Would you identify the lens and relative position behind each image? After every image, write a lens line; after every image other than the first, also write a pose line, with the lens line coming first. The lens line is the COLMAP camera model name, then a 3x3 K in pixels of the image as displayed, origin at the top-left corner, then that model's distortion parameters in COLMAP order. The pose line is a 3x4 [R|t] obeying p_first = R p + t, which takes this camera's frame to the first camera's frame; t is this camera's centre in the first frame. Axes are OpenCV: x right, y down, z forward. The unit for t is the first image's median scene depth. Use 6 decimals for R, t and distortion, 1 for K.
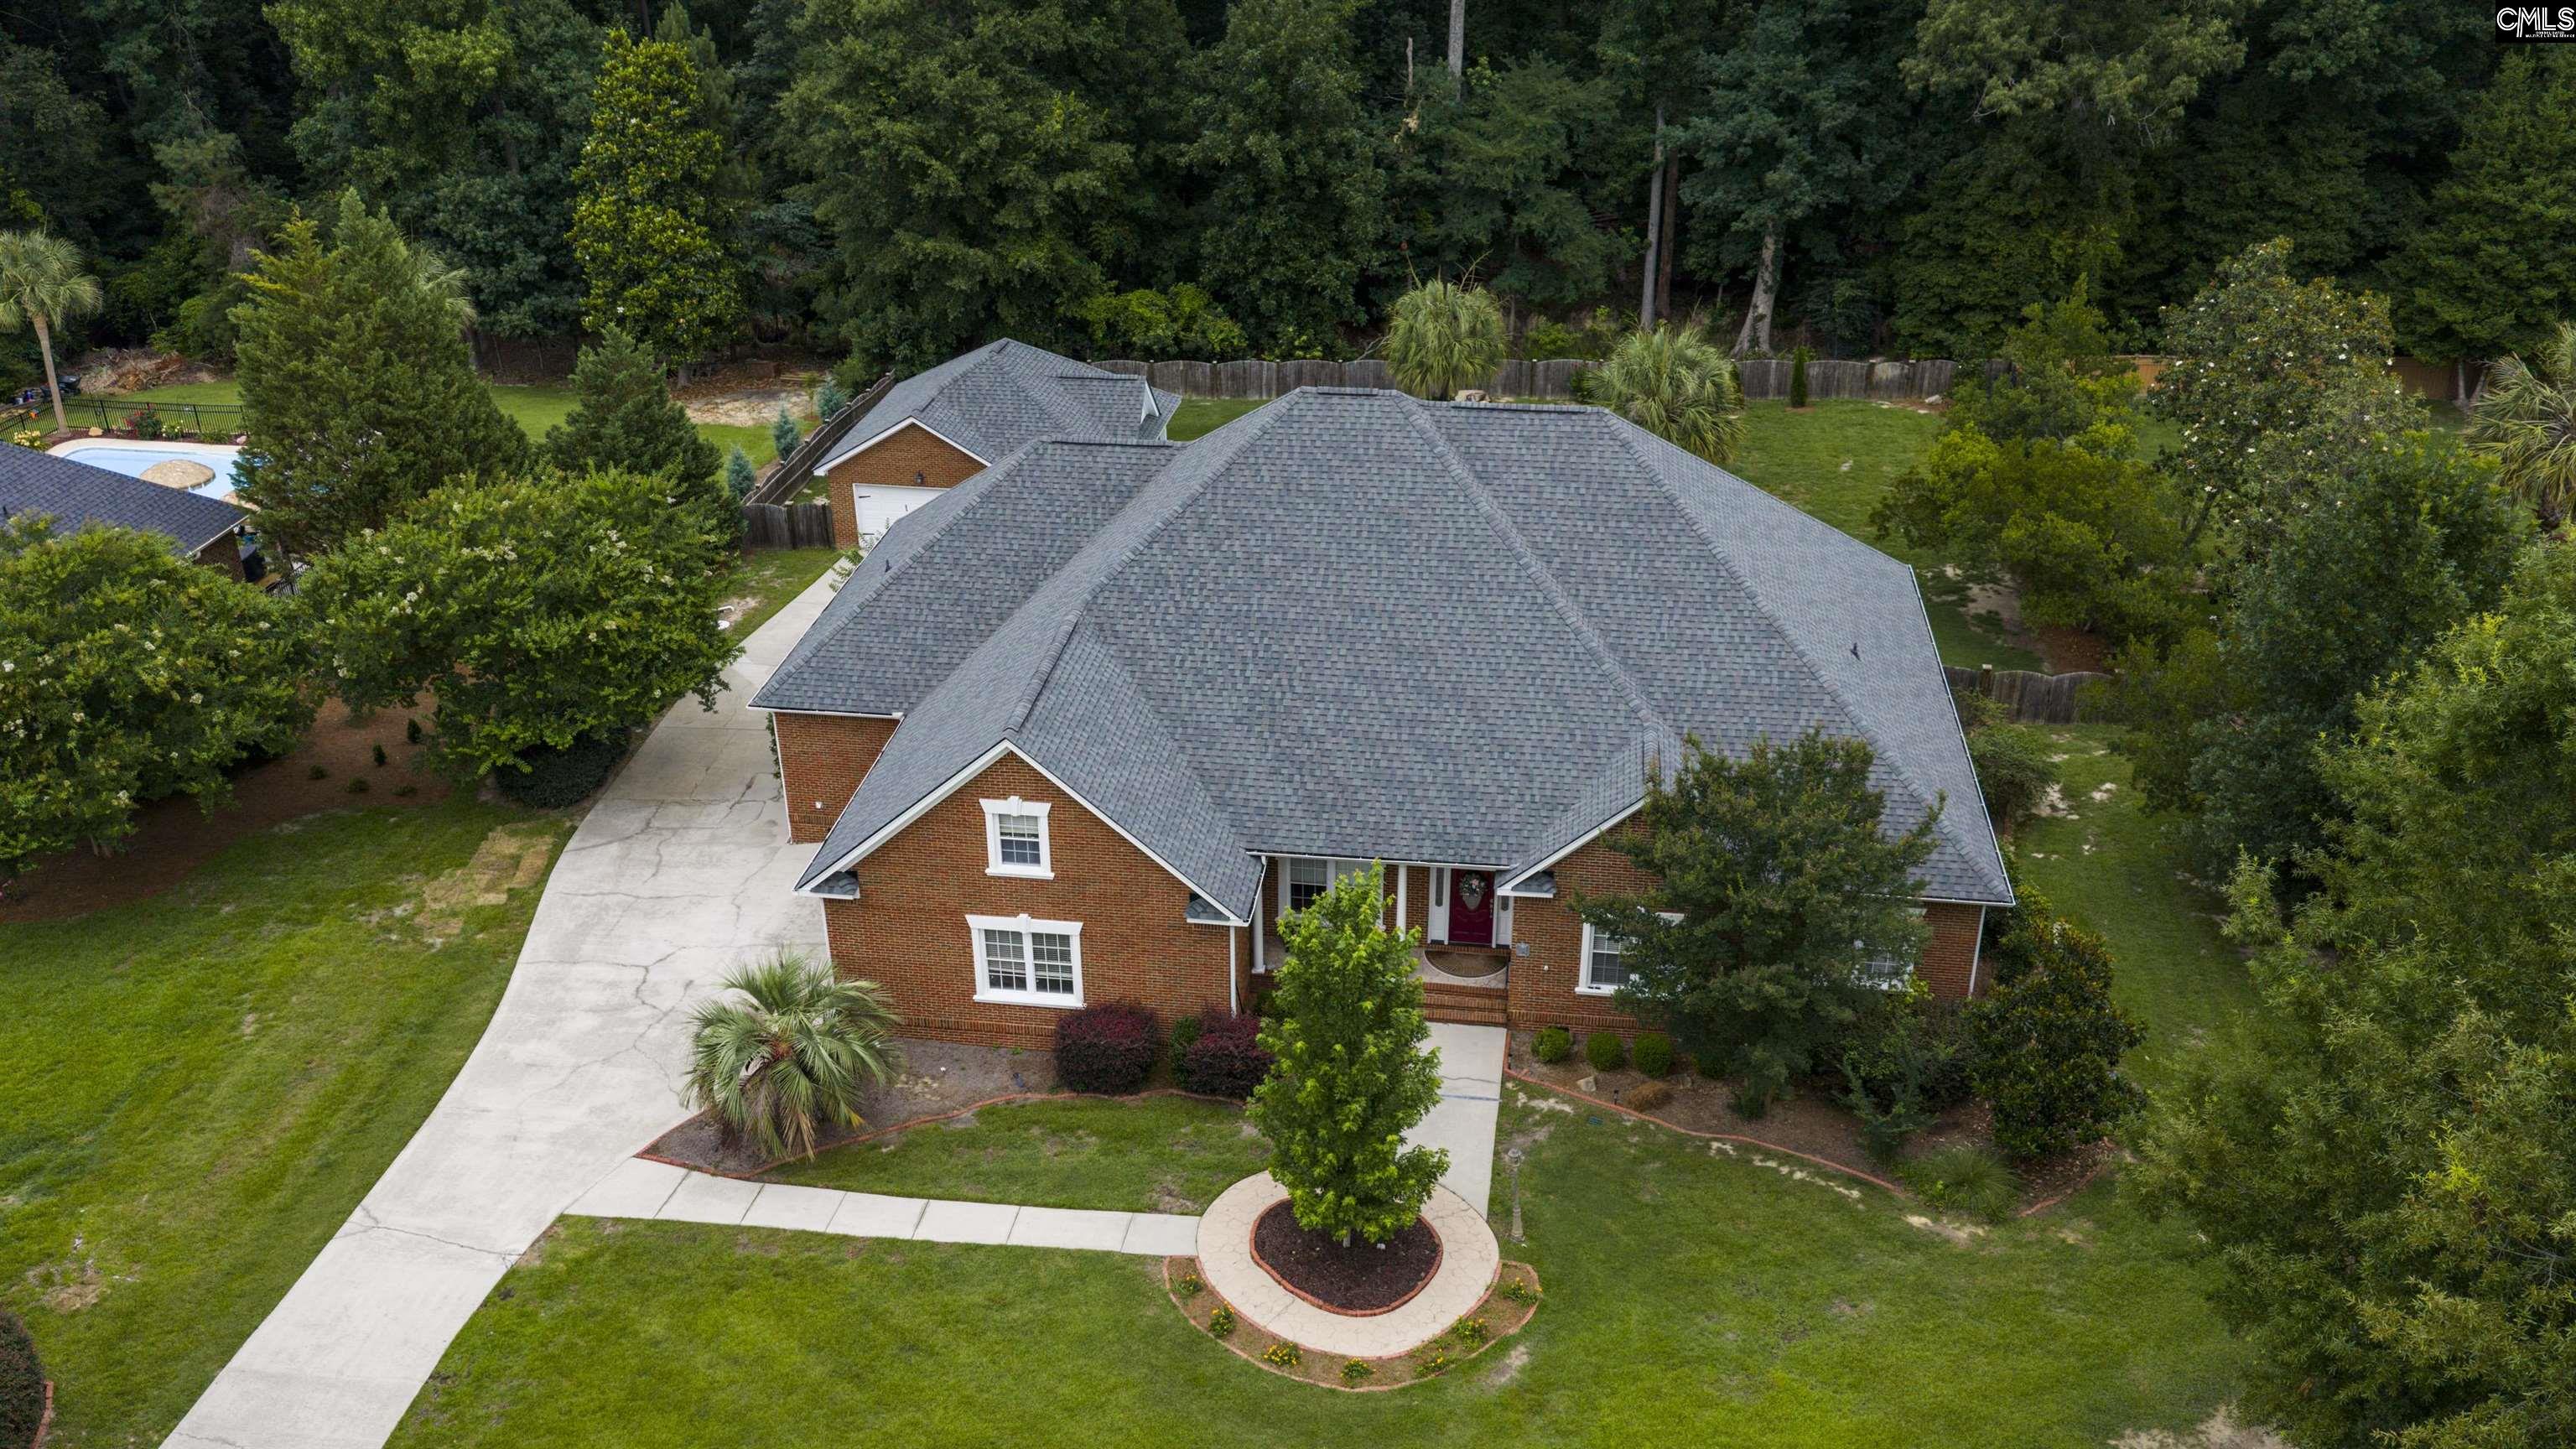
lens RADIAL K [[2127.6, 0, 1287.9], [0, 2127.6, 738.2], [0, 0, 1]] dist [0.020010, -0.051096]
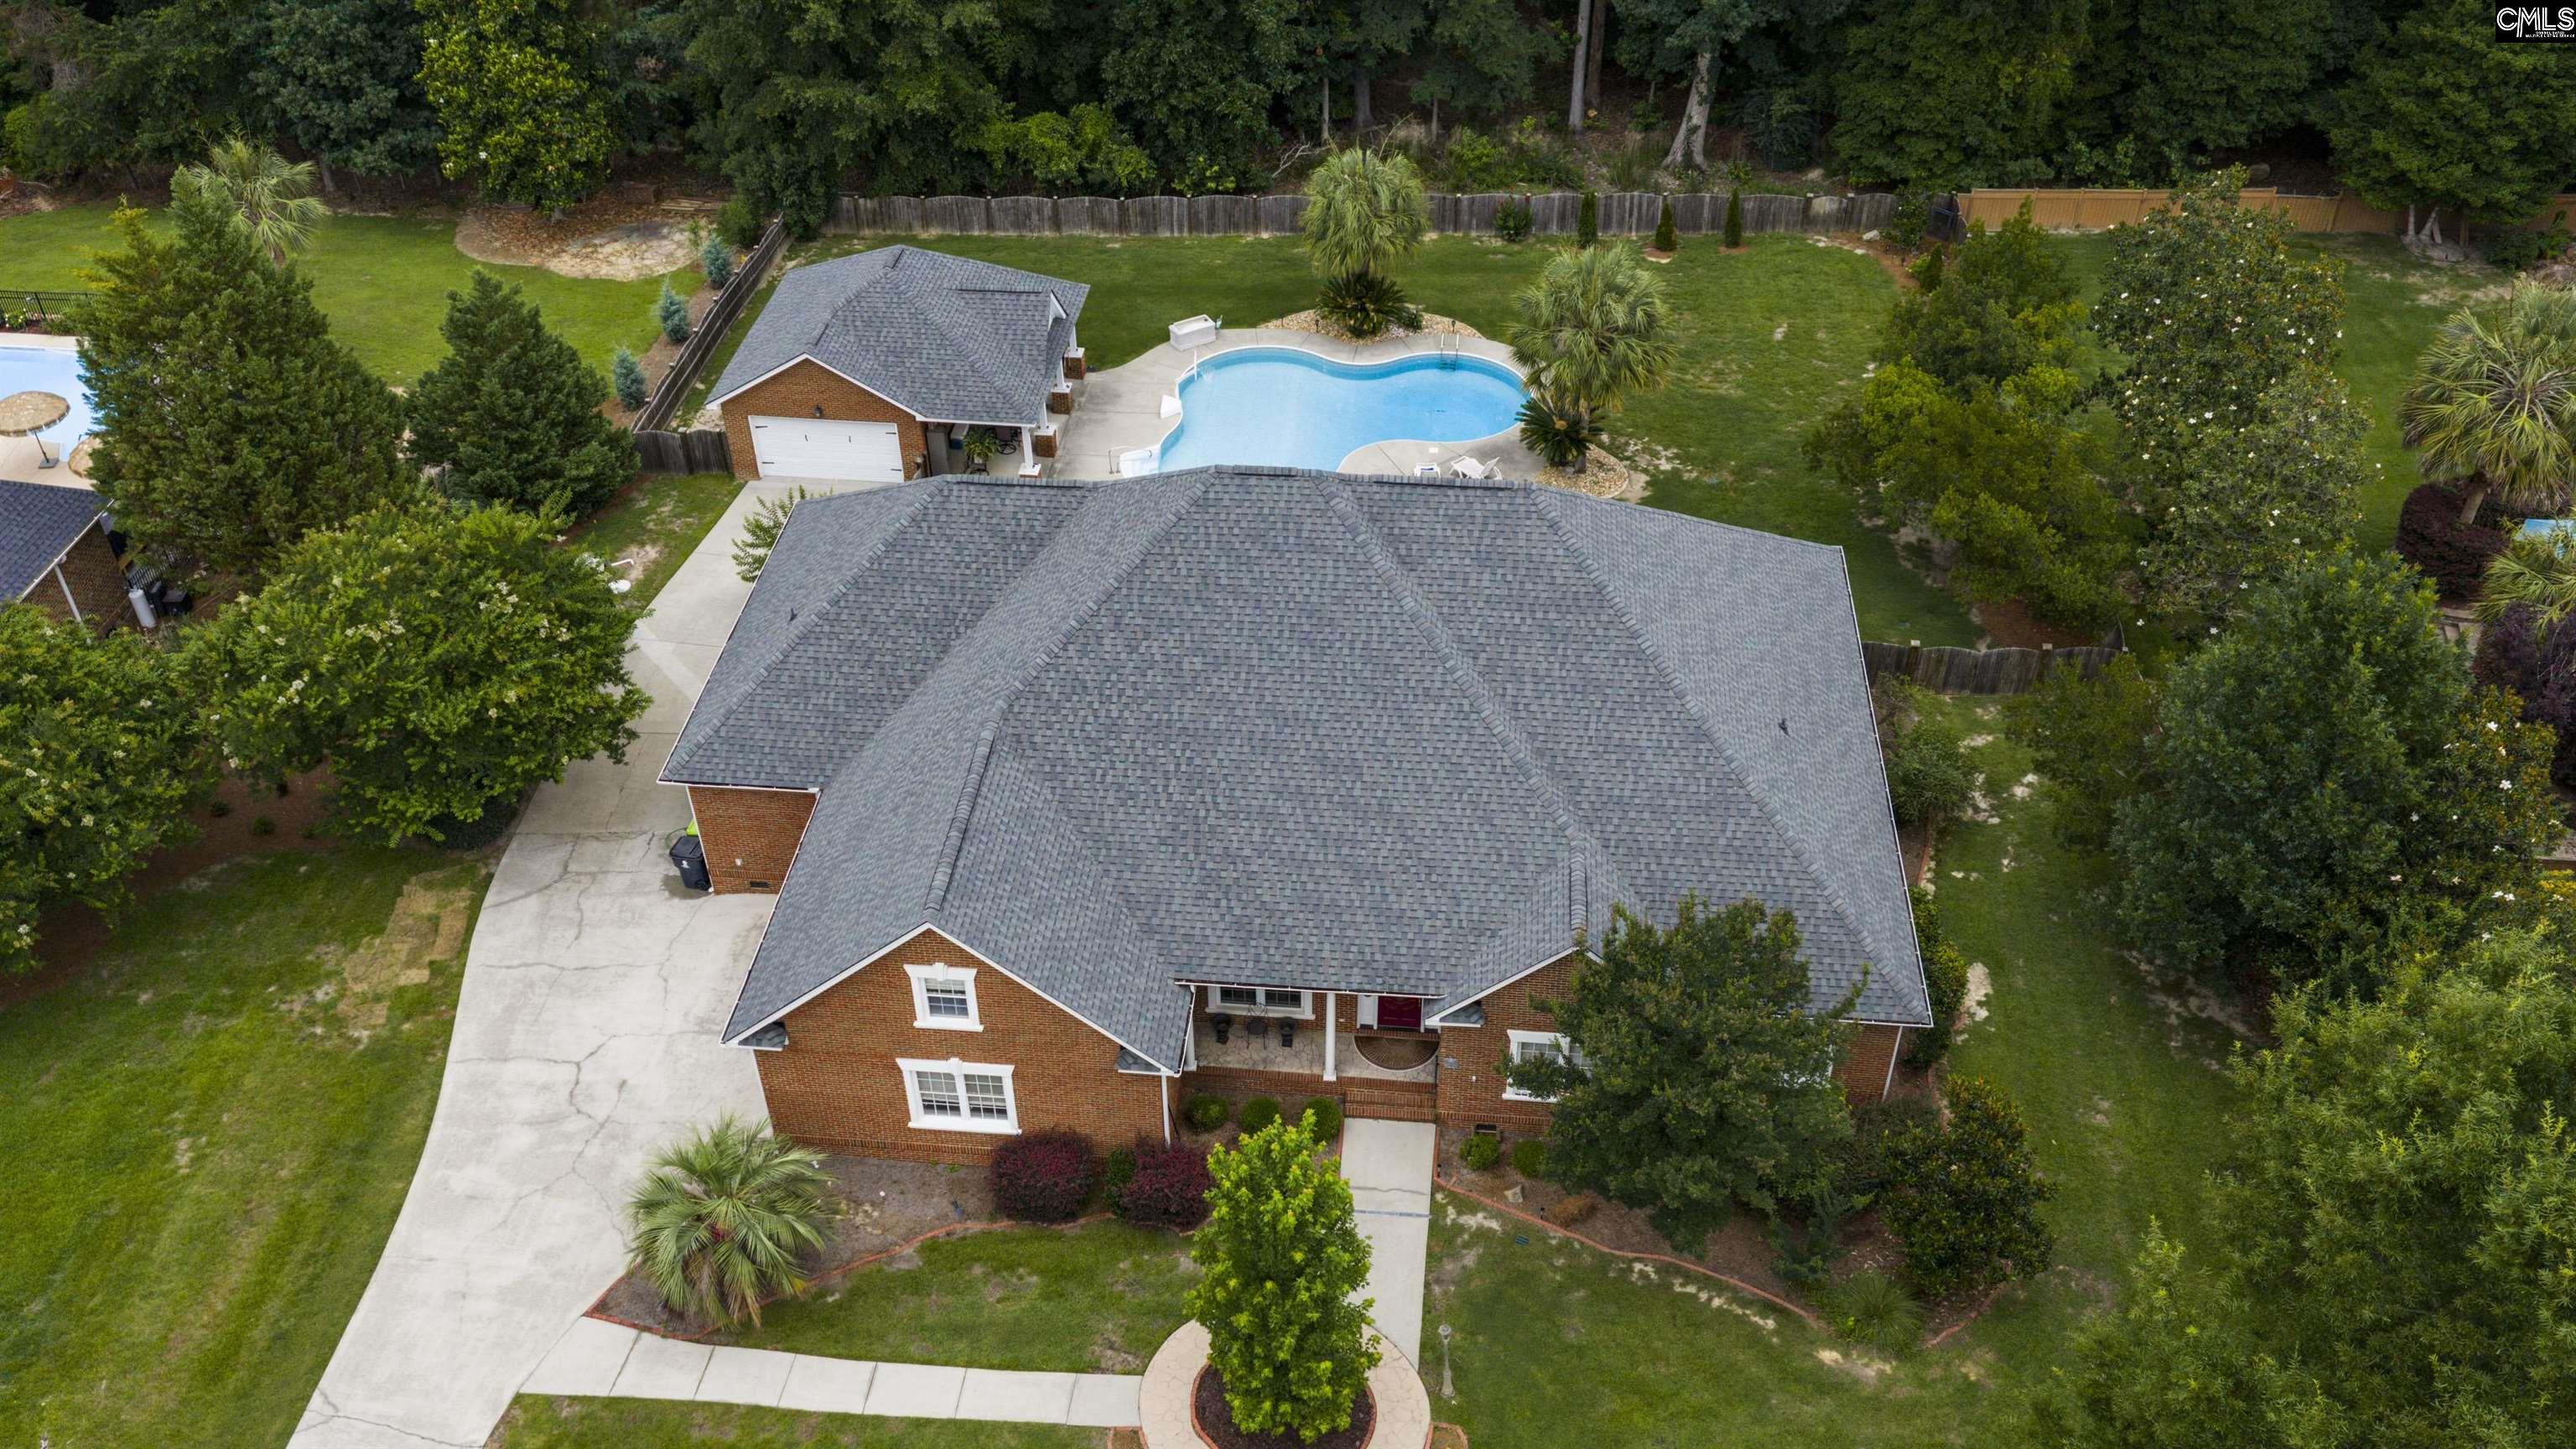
lens RADIAL K [[2136.3, 0, 1288.0], [0, 2136.3, 724.5], [0, 0, 1]] dist [0.014950, -0.039935]
pose [[0.999105, -0.027666, 0.031995, 0.004407], [0.020863, 0.980338, 0.196221, -0.239926], [-0.036795, -0.195378, 0.980038, 0.034646]]
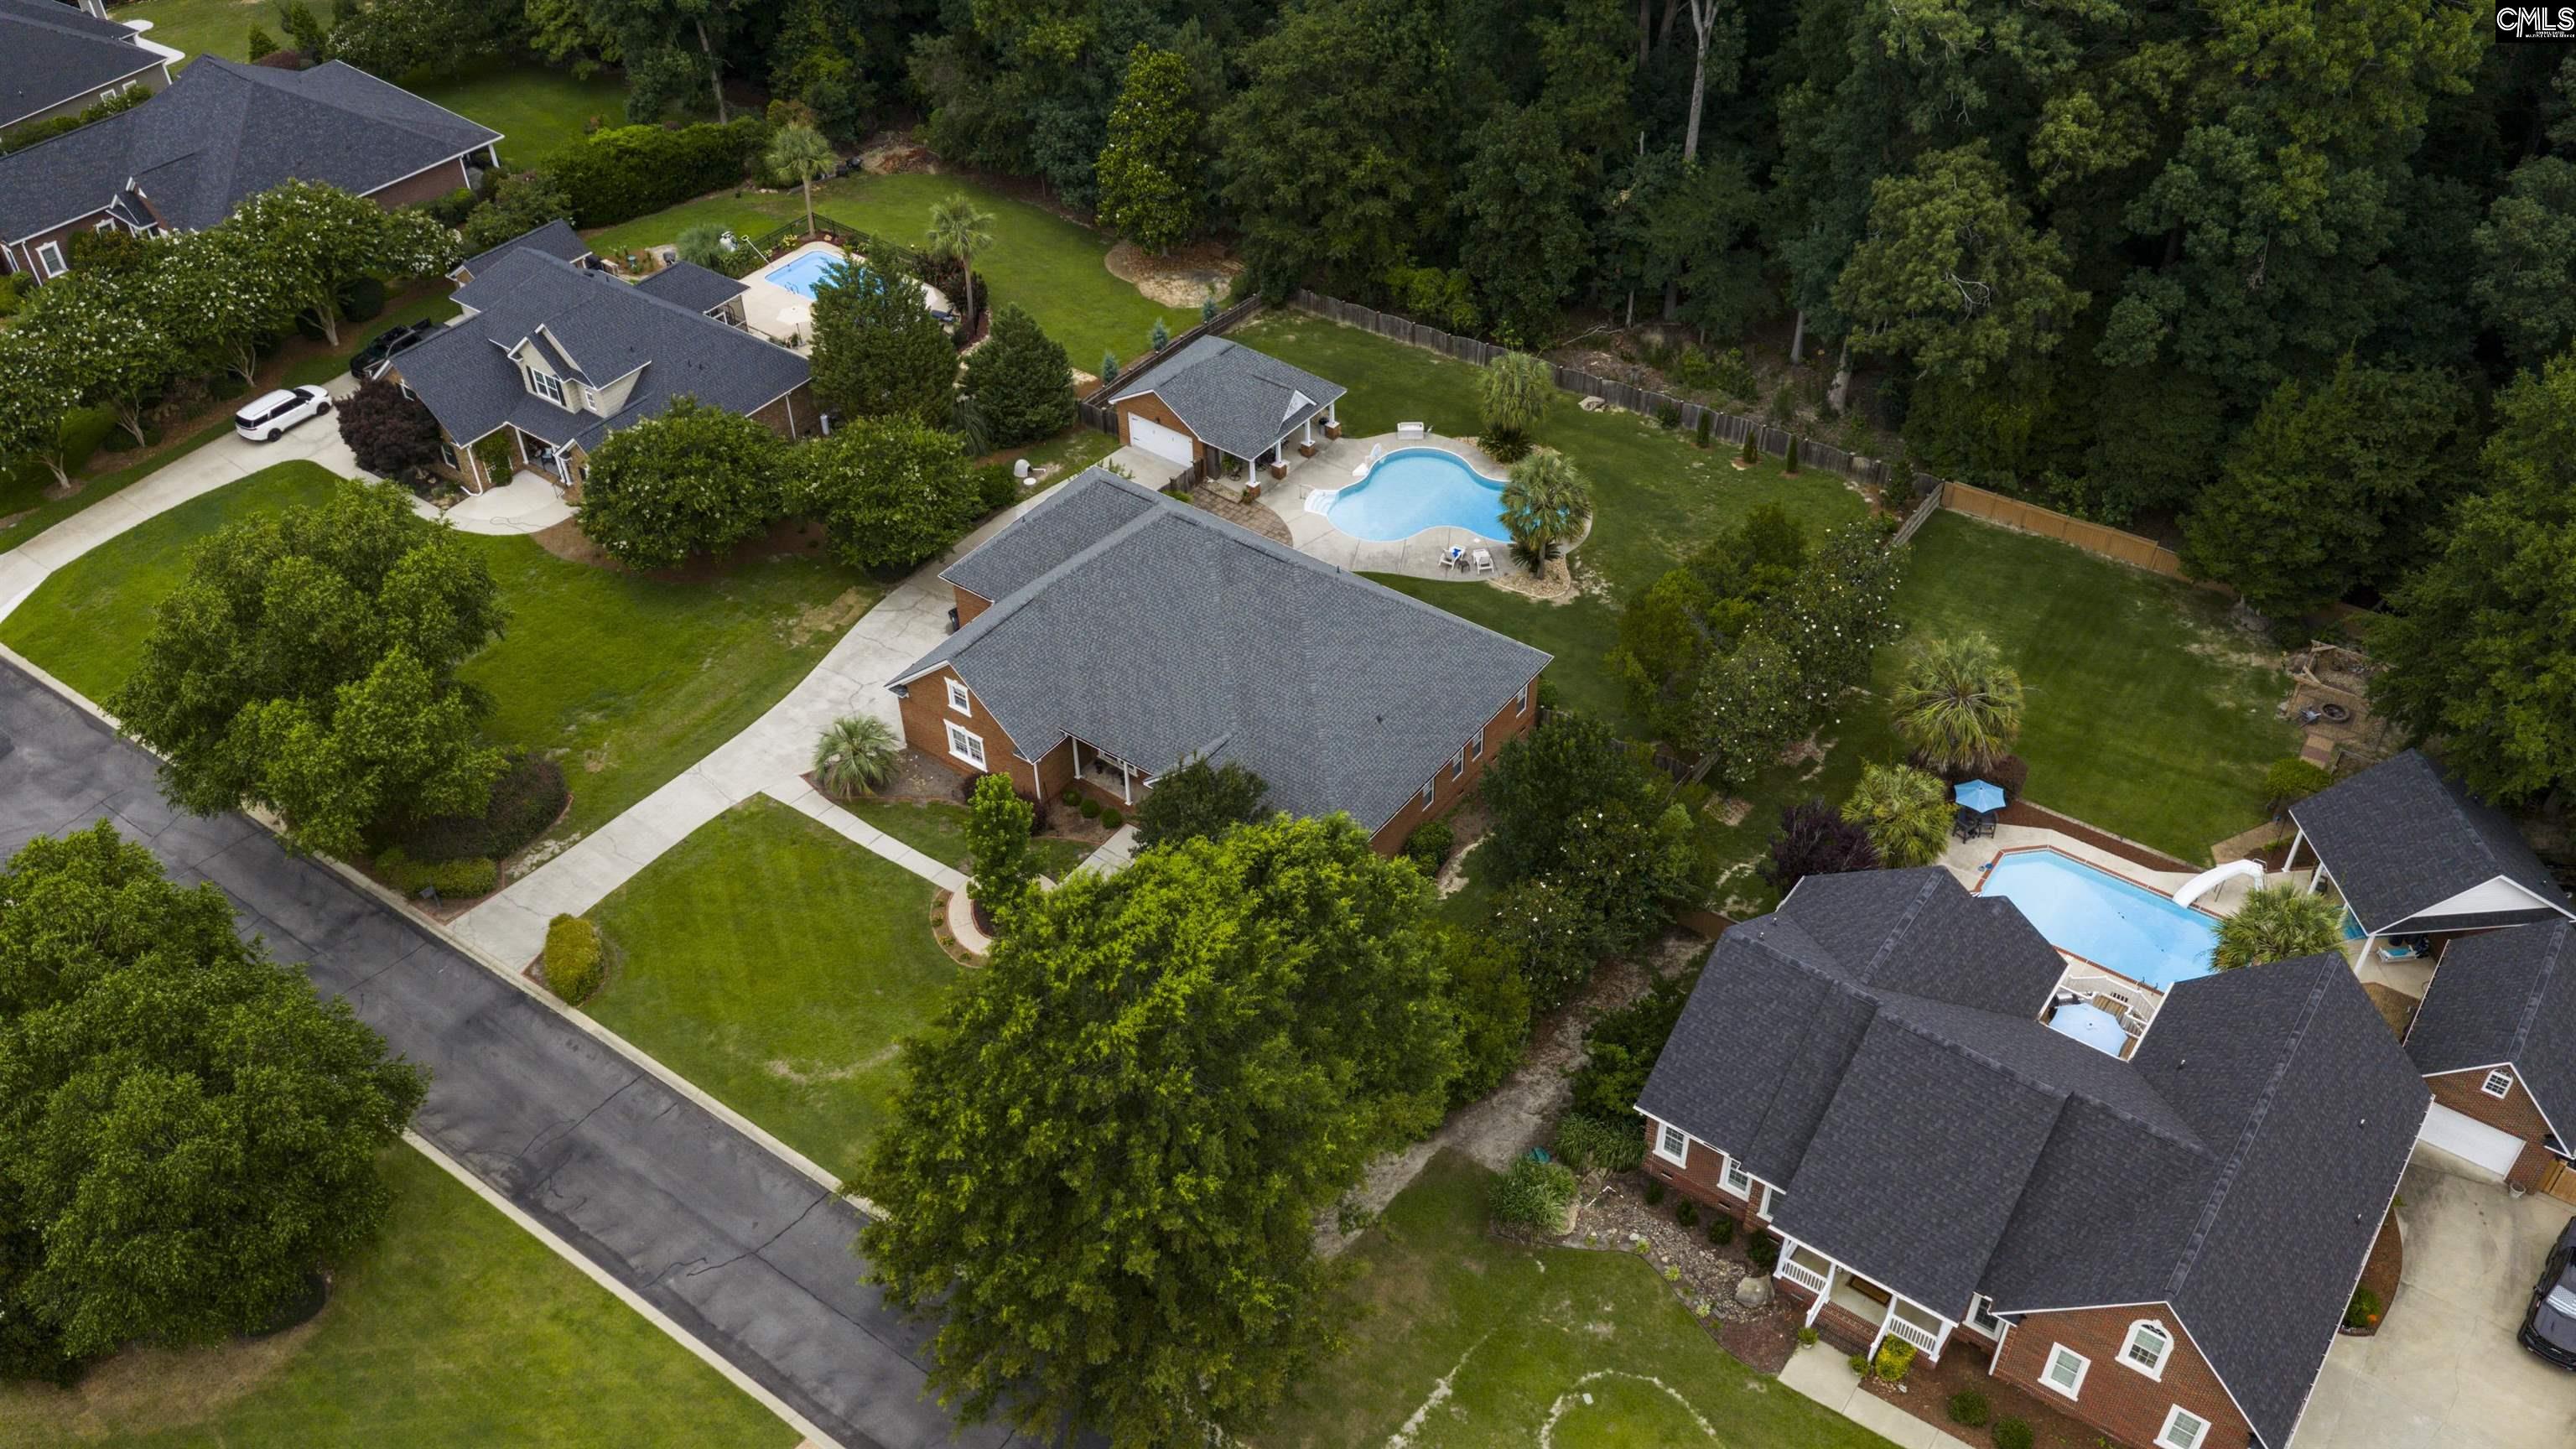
lens RADIAL K [[2128.1, 0, 1293.8], [0, 2128.1, 755.2], [0, 0, 1]] dist [0.011539, -0.039978]
pose [[0.878410, 0.308429, -0.365058, 0.920327], [-0.210940, 0.935654, 0.282943, -0.544682], [0.428835, -0.171534, 0.886948, -0.776614]]
